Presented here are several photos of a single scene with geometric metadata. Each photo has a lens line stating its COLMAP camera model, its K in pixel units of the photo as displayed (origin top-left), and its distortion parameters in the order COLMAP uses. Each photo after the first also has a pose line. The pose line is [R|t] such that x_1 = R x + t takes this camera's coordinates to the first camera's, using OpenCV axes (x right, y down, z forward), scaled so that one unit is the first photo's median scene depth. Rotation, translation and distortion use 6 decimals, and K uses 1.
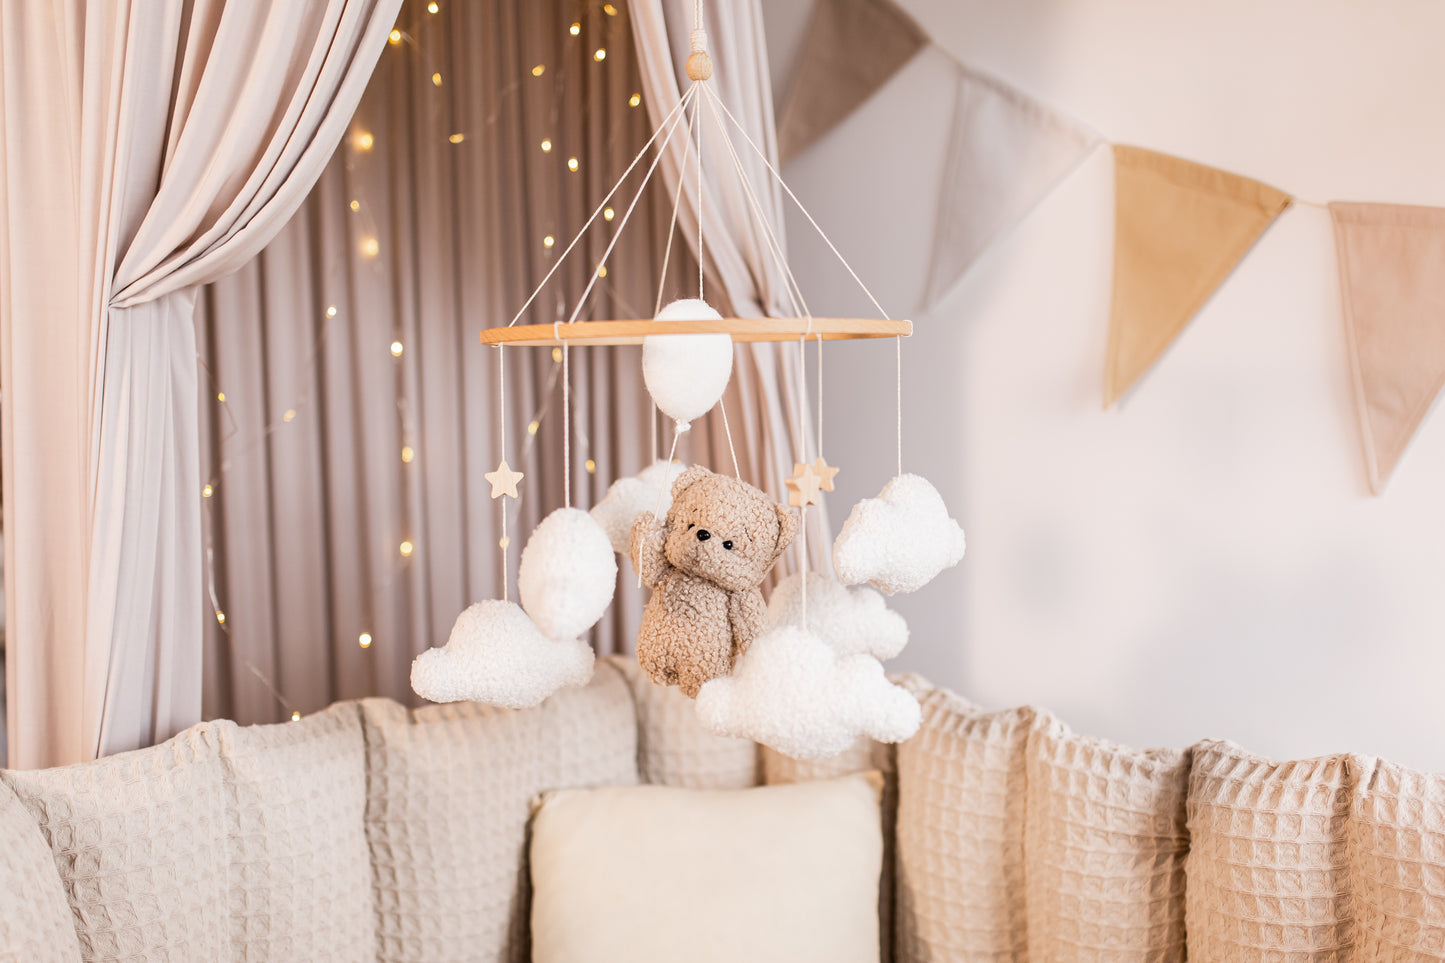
lens RADIAL K [[2022.1, 0, 724.3], [0, 2022.1, 517.5], [0, 0, 1]] dist [0.002309, 0.072666]
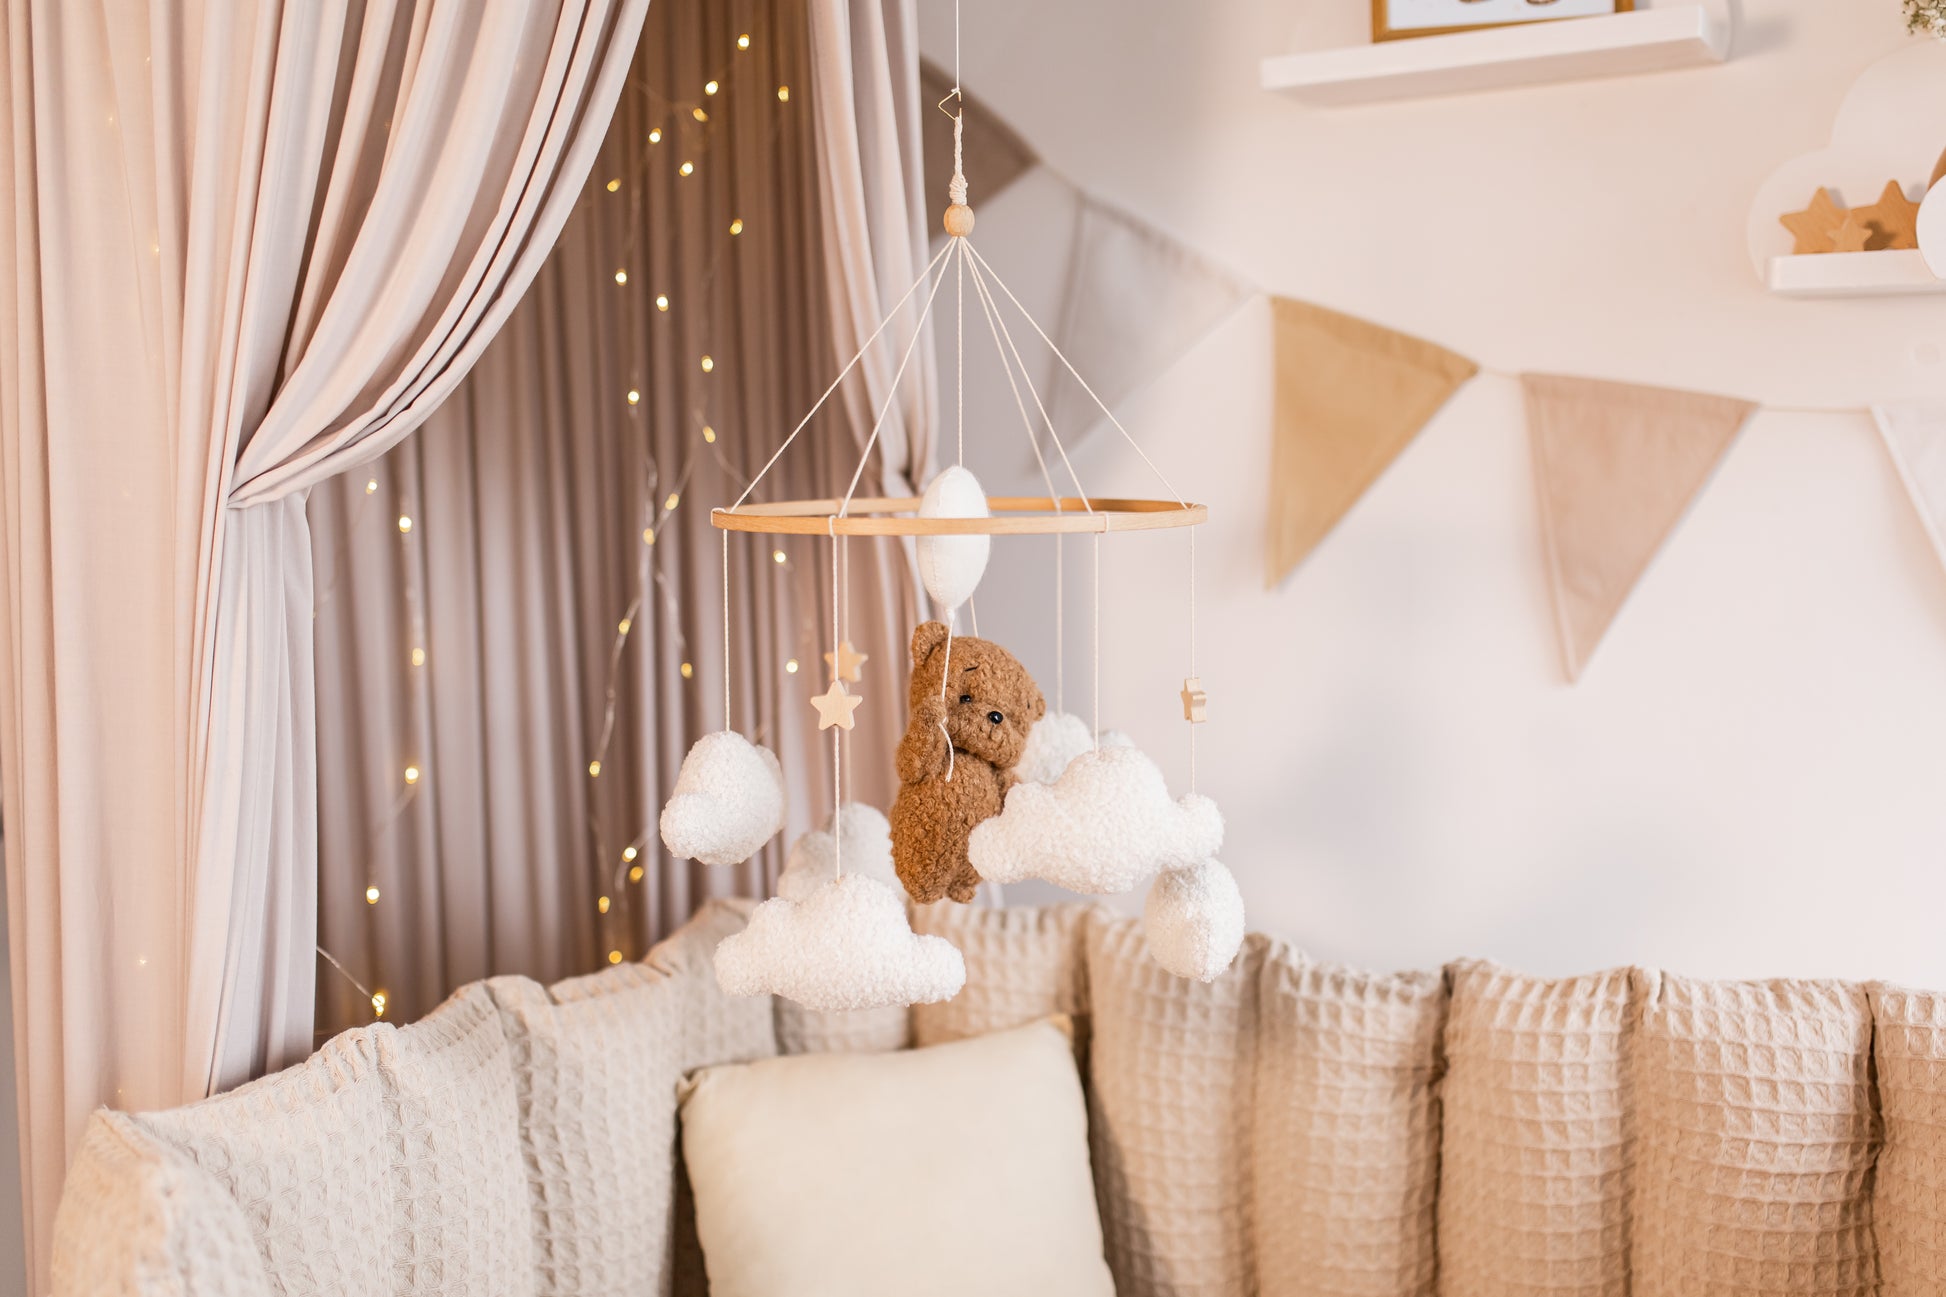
lens RADIAL K [[2576.9, 0, 1141.3], [0, 2576.9, 672.4], [0, 0, 1]] dist [0.005374, 0.071608]
pose [[0.930714, -0.030307, 0.364491, -0.313986], [0.022538, 0.999419, 0.025552, -0.053455], [-0.365054, -0.015567, 0.930856, -0.049355]]
